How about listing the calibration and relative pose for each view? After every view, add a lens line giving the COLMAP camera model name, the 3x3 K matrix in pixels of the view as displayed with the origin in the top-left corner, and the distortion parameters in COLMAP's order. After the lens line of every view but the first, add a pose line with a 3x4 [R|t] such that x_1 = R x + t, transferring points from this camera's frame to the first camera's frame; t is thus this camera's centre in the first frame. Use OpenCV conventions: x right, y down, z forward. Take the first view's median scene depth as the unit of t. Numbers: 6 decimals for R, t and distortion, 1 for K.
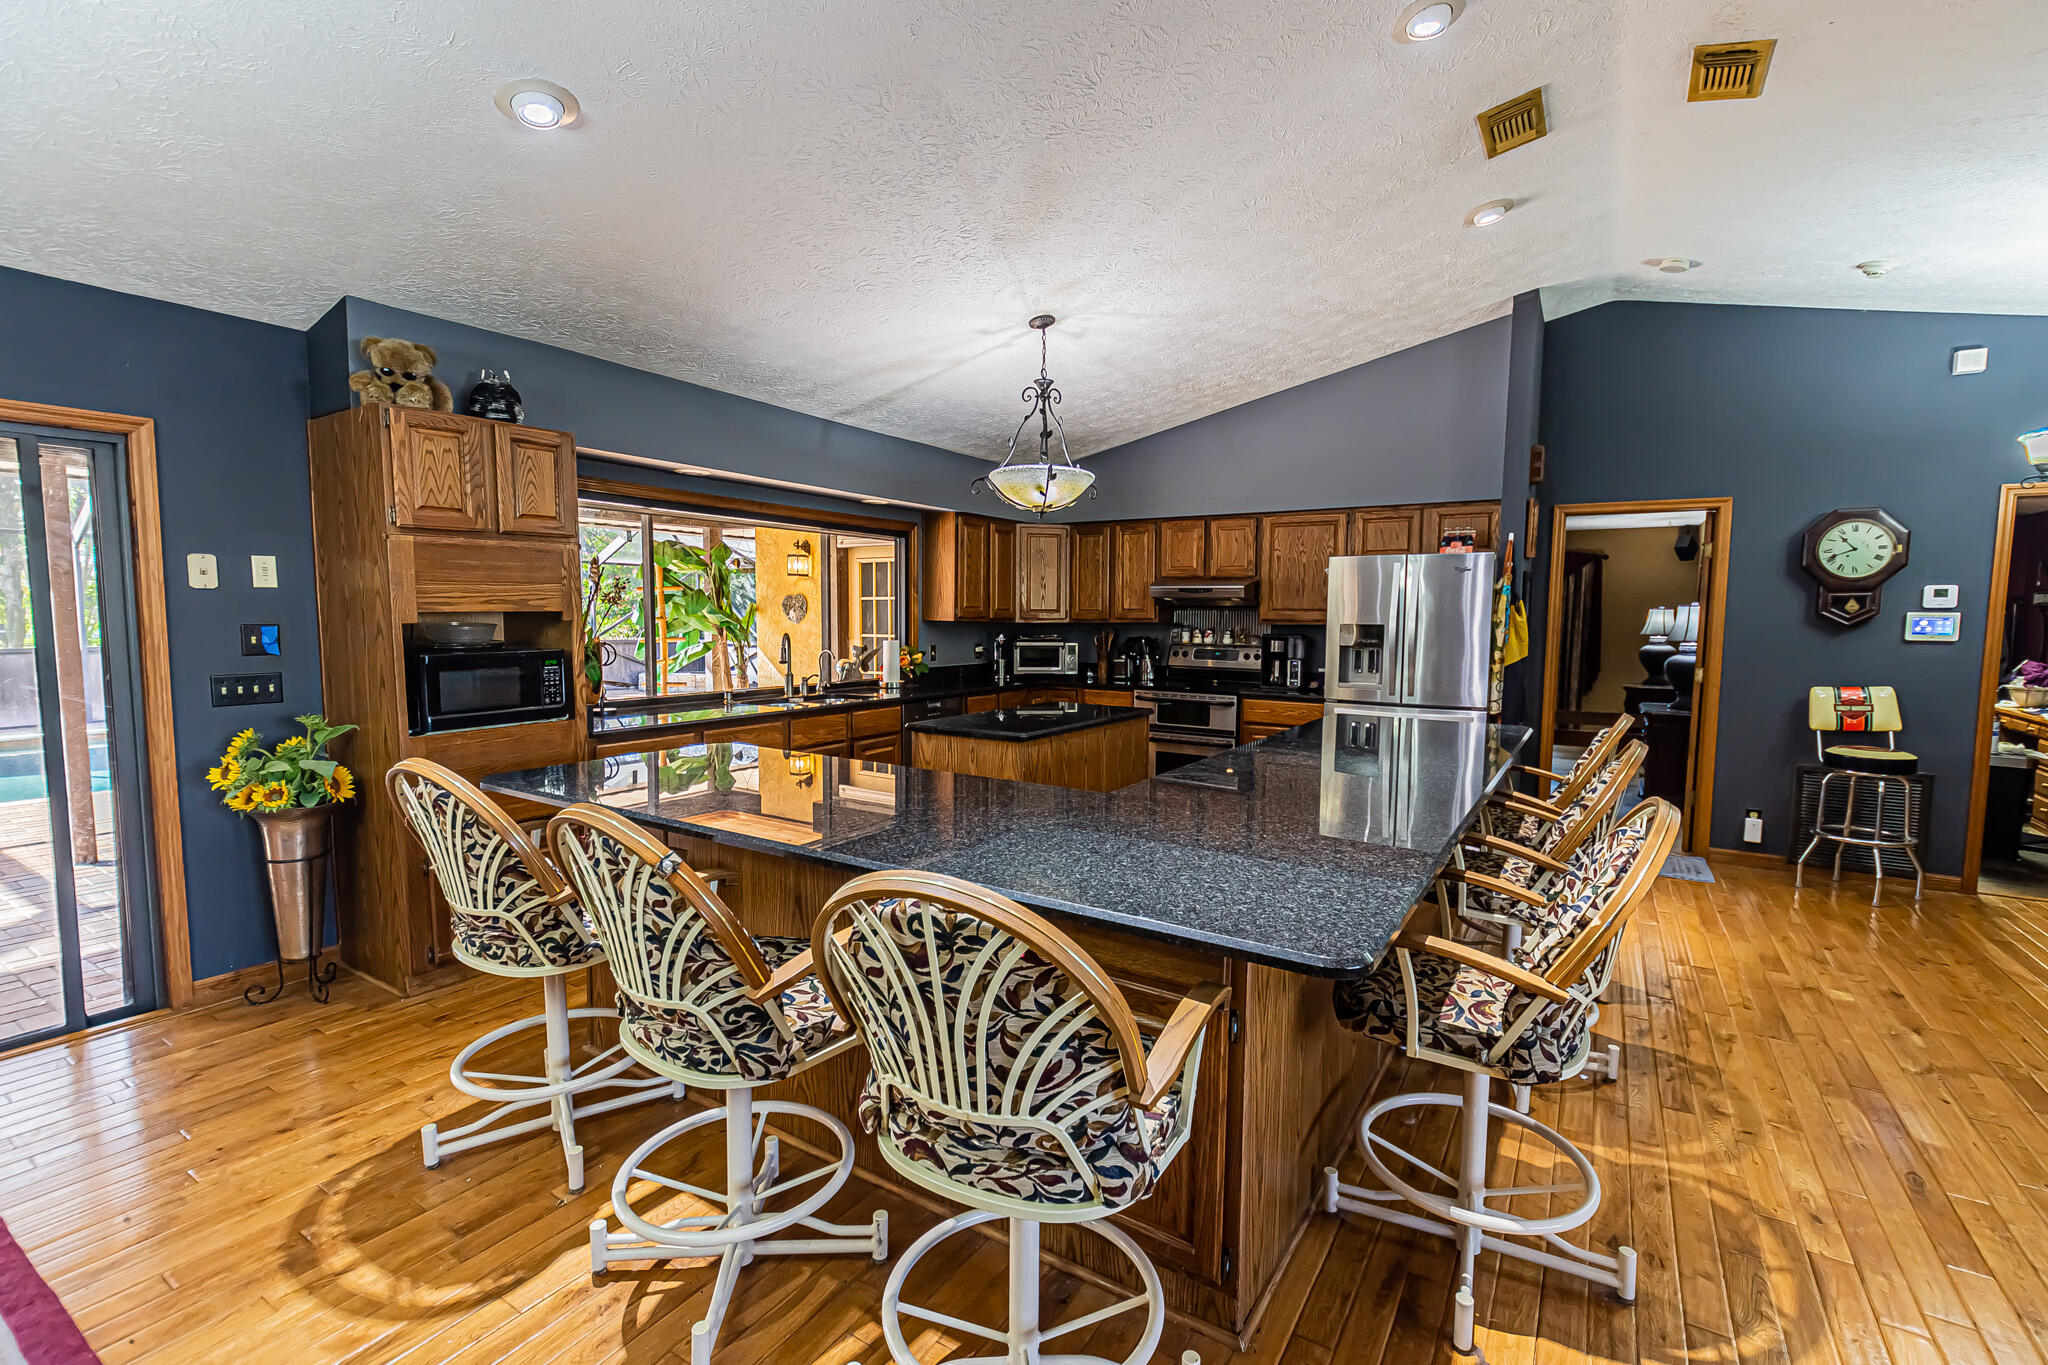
lens RADIAL K [[878.4, 0, 1030.8], [0, 878.4, 683.8], [0, 0, 1]] dist [-0.002267, -0.000384]
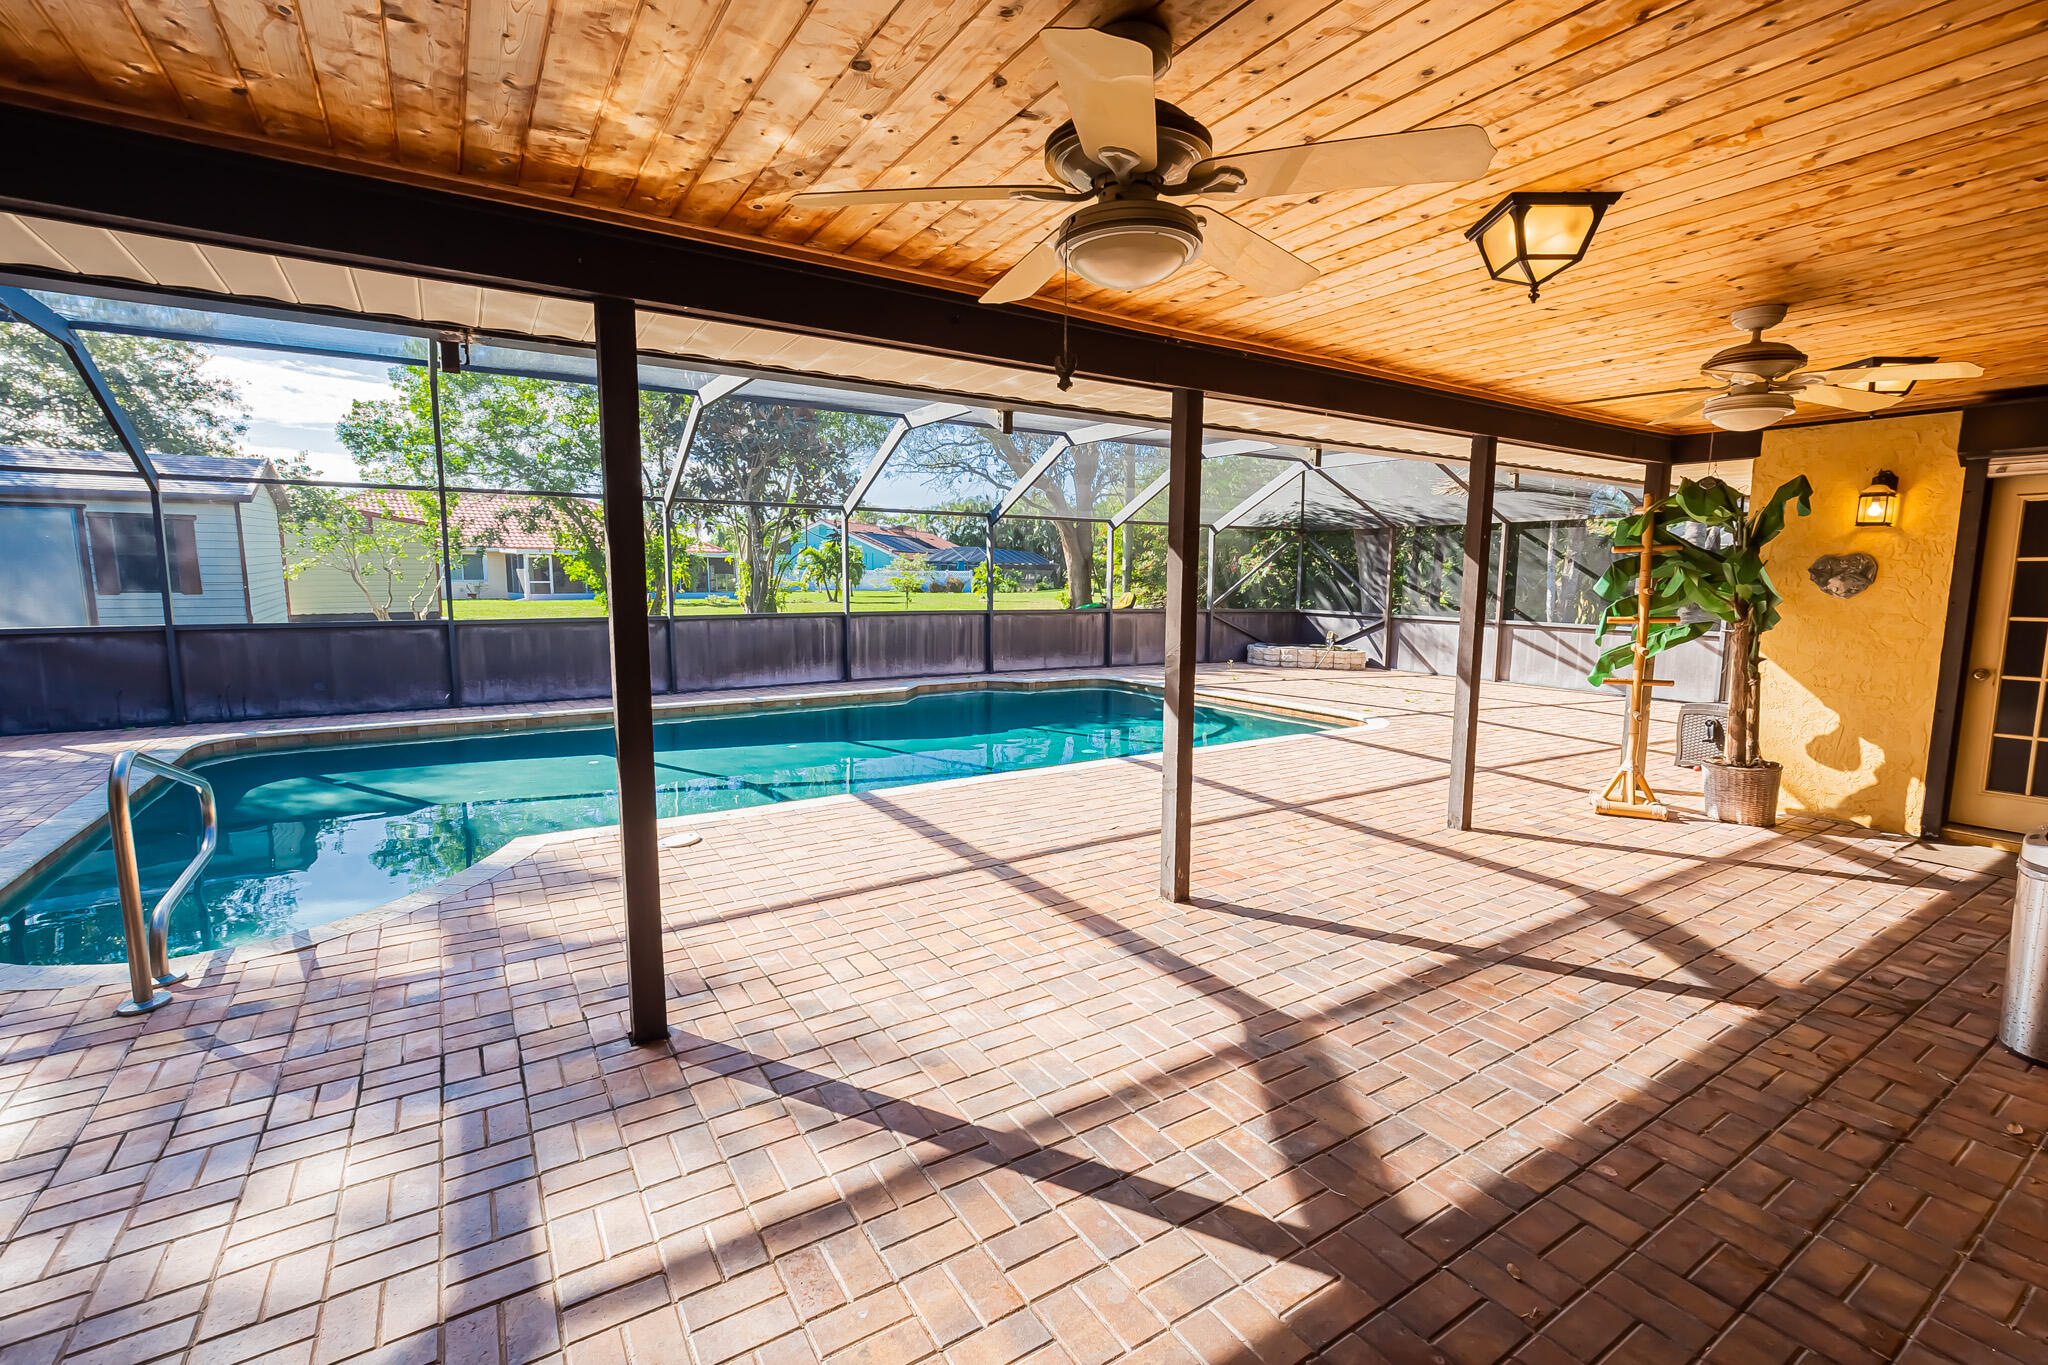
lens RADIAL K [[905.9, 0, 1052.5], [0, 905.9, 684.0], [0, 0, 1]] dist [-0.001707, -0.000971]
pose [[0.915025, 0.046965, -0.400654, -0.837829], [-0.032215, 0.998535, 0.043474, -0.022027], [0.402109, -0.026873, 0.915197, 0.199219]]
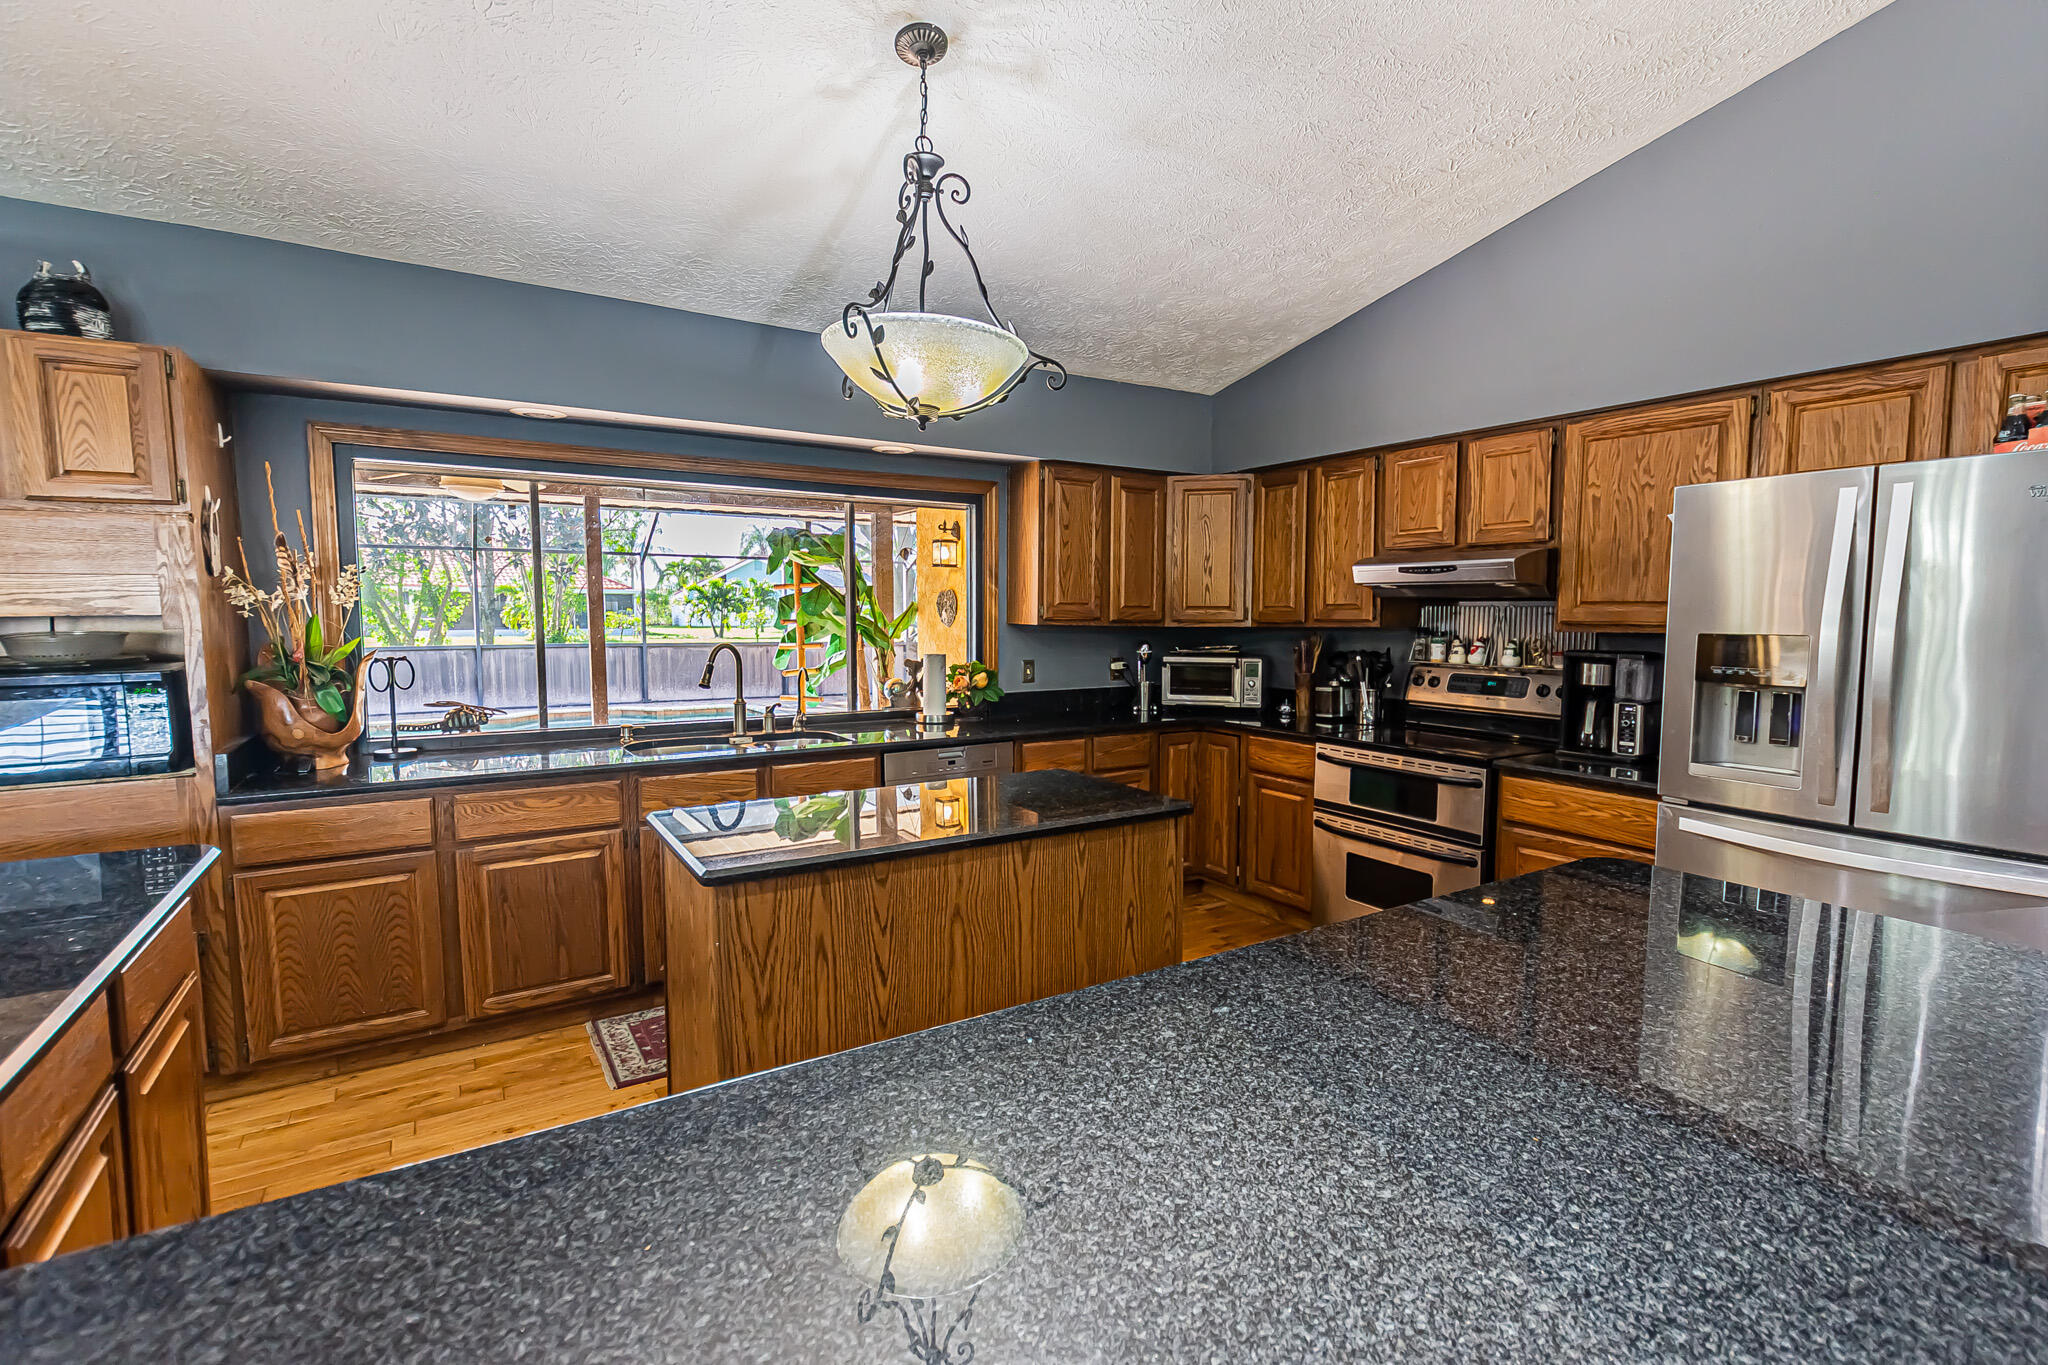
lens RADIAL K [[926.5, 0, 1040.0], [0, 926.5, 686.4], [0, 0, 1]] dist [-0.004555, -0.000973]
pose [[0.906876, 0.028369, -0.420441, 0.250202], [-0.028640, 0.999574, 0.005671, -0.034649], [0.420423, 0.006899, 0.907302, 0.434552]]
